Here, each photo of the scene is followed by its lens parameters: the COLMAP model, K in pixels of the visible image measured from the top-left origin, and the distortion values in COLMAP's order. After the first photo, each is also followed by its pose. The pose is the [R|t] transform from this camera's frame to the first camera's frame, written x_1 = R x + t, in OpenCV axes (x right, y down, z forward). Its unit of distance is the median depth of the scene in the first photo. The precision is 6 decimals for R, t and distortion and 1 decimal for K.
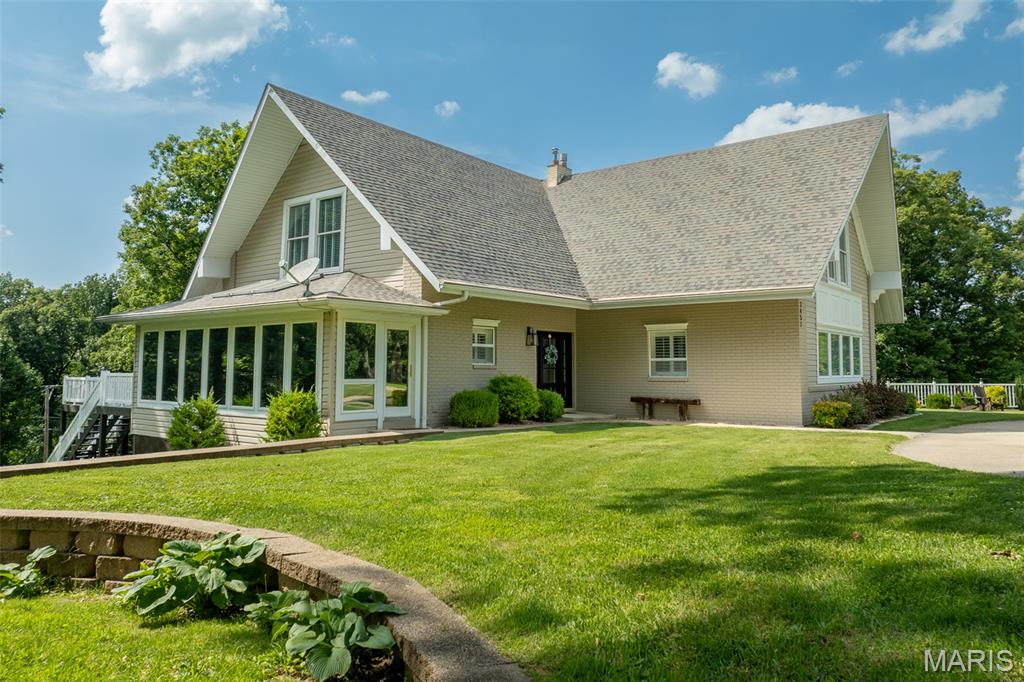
lens RADIAL K [[758.1, 0, 513.9], [0, 758.1, 310.9], [0, 0, 1]] dist [-0.031469, -0.001700]
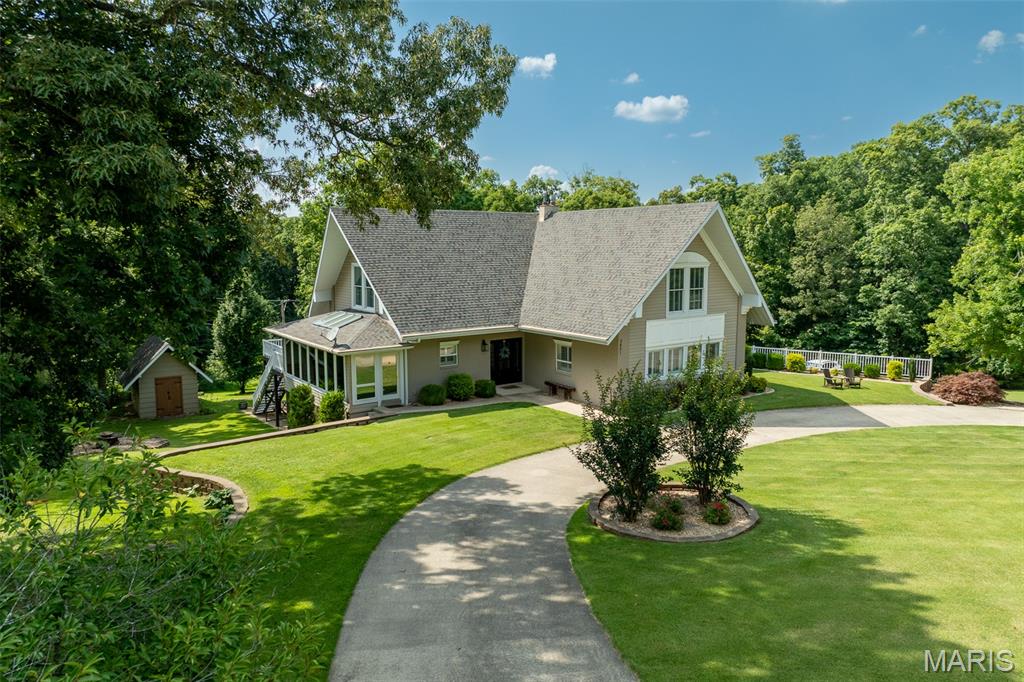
lens RADIAL K [[740.8, 0, 512.0], [0, 740.8, 341.0], [0, 0, 1]] dist [-0.061197, -0.000227]
pose [[0.959209, 0.034185, -0.280625, 0.662606], [0.025770, 0.977956, 0.207215, -0.386125], [0.281522, -0.205994, 0.937183, -0.653721]]
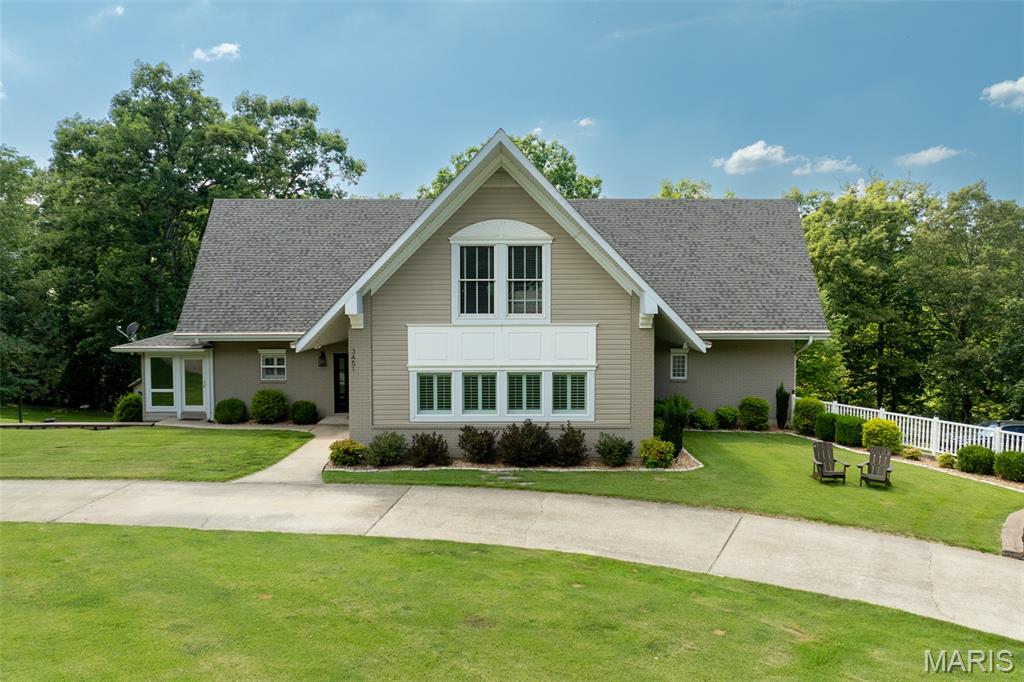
lens RADIAL K [[740.8, 0, 512.0], [0, 740.8, 341.0], [0, 0, 1]] dist [-0.061197, -0.000227]
pose [[0.607443, 0.046574, -0.792997, 1.511938], [0.068116, 0.991549, 0.110413, -0.141130], [0.791437, -0.121085, 0.599137, 0.591840]]
